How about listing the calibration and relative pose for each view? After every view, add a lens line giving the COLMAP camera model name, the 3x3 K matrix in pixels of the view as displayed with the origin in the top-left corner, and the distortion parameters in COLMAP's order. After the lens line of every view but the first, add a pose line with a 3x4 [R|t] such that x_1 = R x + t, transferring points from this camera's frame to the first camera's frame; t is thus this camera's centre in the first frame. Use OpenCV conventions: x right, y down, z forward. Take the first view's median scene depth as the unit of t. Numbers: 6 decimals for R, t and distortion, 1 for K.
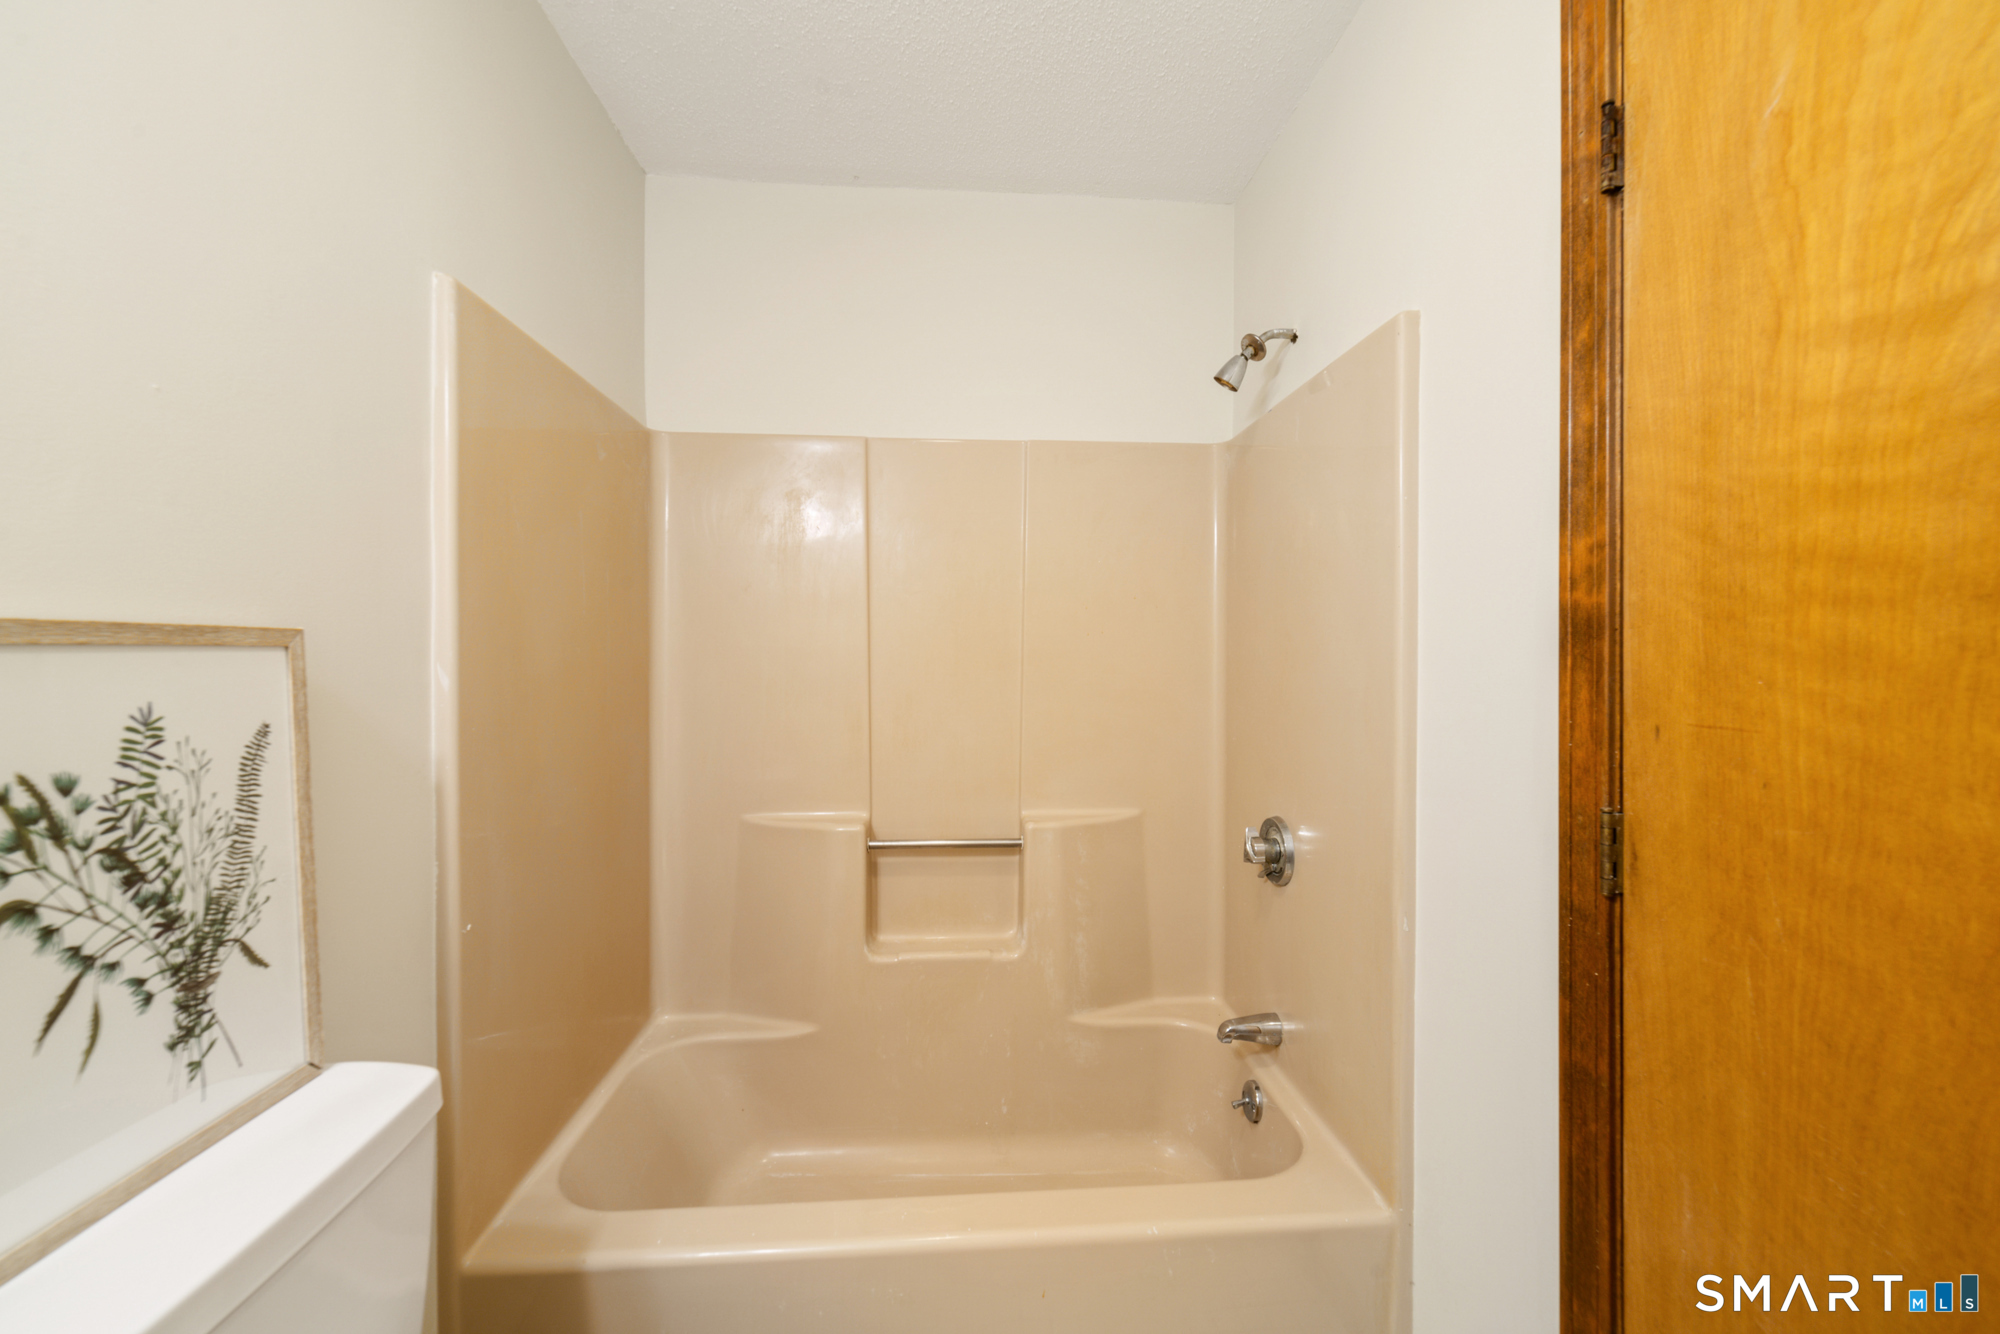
lens RADIAL K [[776.0, 0, 996.5], [0, 776.0, 668.2], [0, 0, 1]] dist [0.001874, 0.000795]
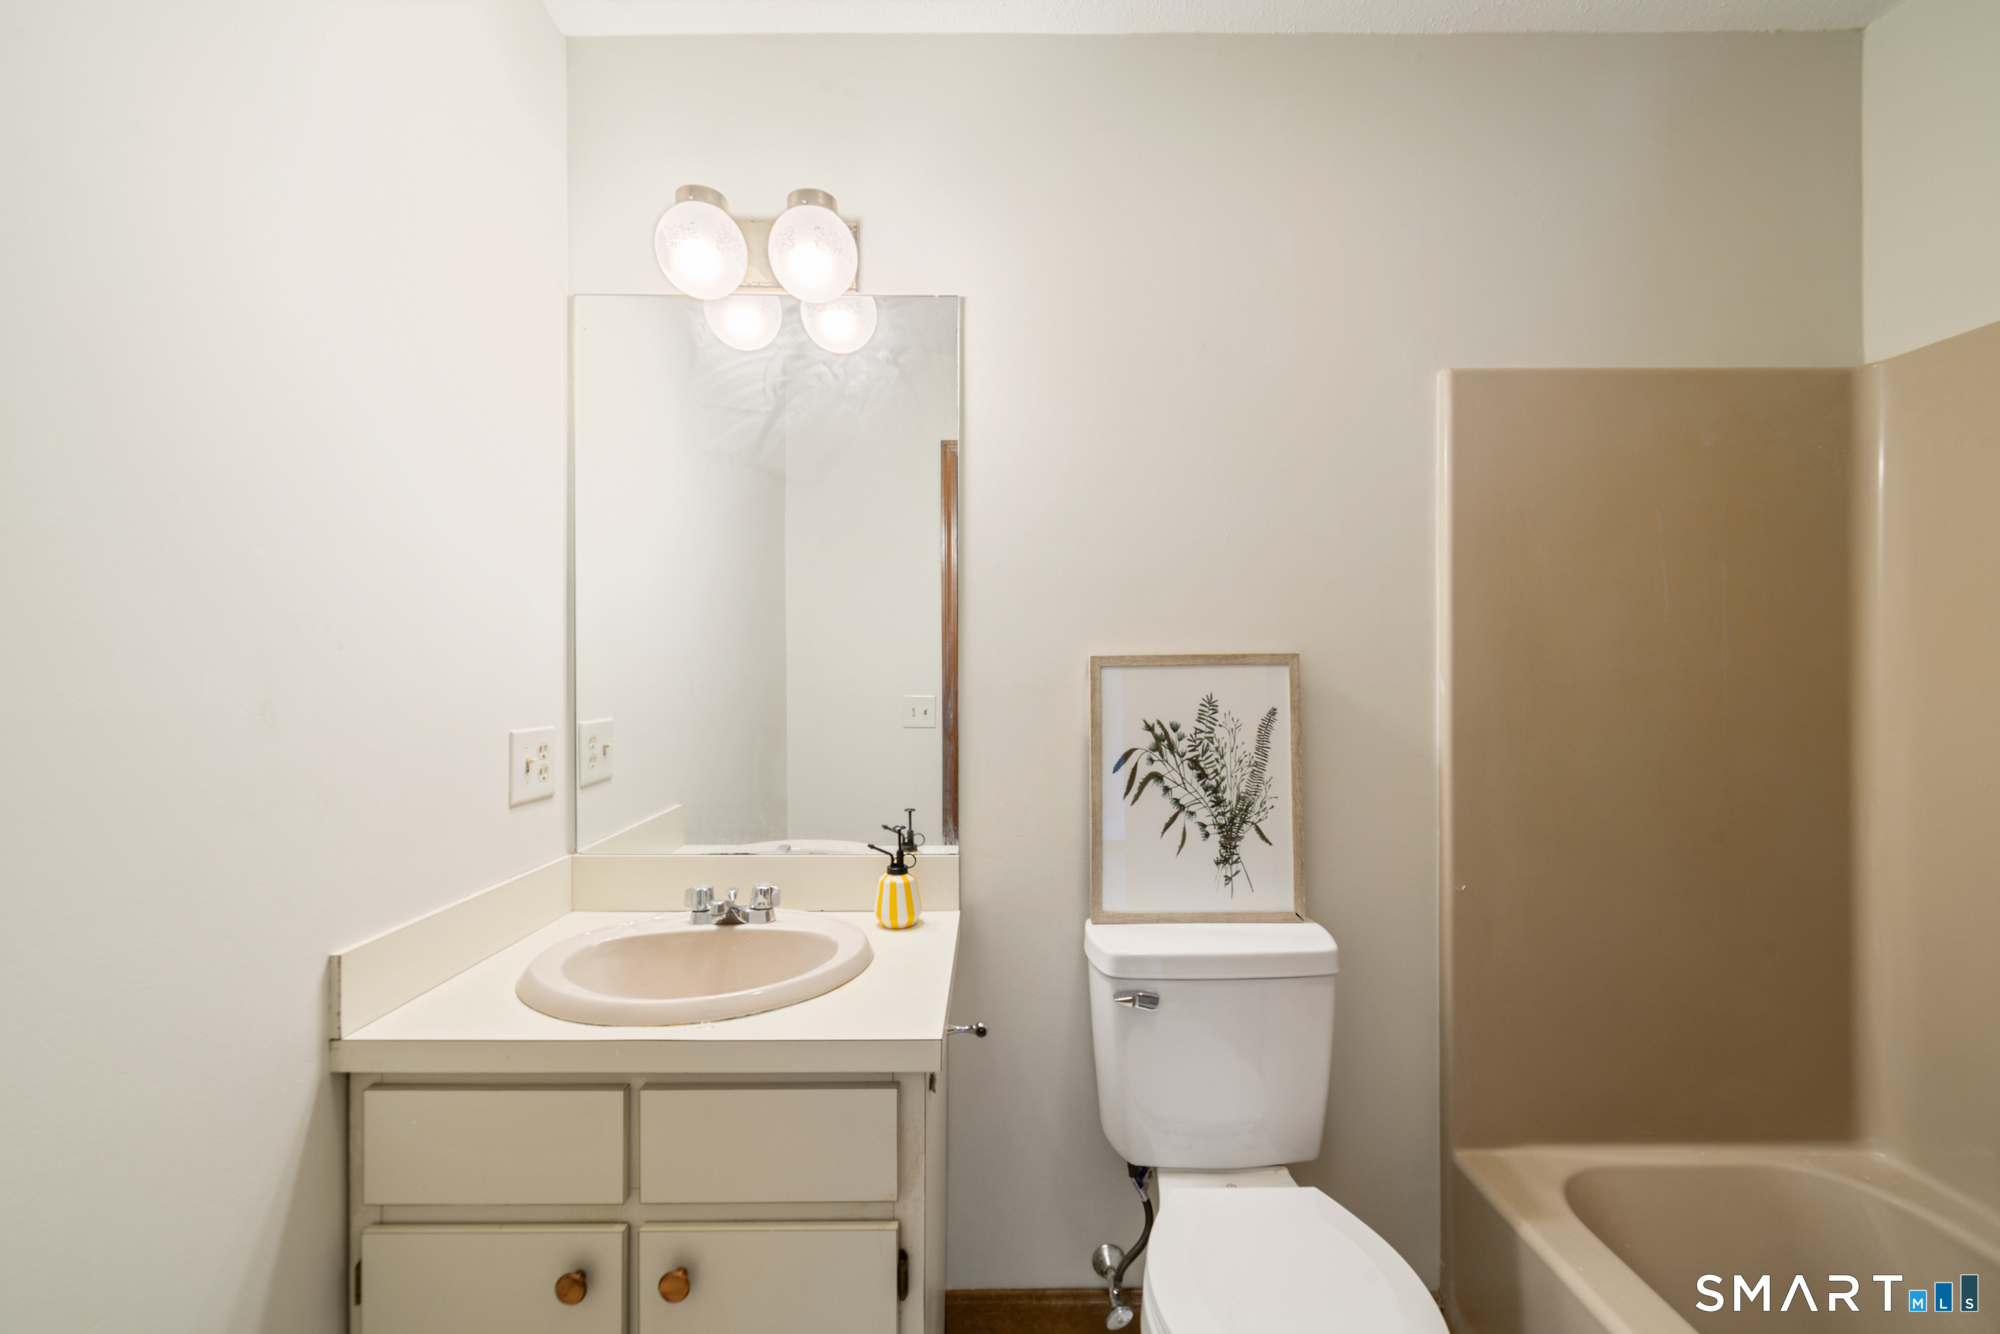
lens RADIAL K [[776.0, 0, 996.9], [0, 776.0, 672.1], [0, 0, 1]] dist [0.001874, 0.000795]
pose [[-0.070882, 0.009164, -0.997443, 0.966495], [-0.006002, 0.999936, 0.009614, -0.025959], [0.997467, 0.006668, -0.070822, 0.554989]]
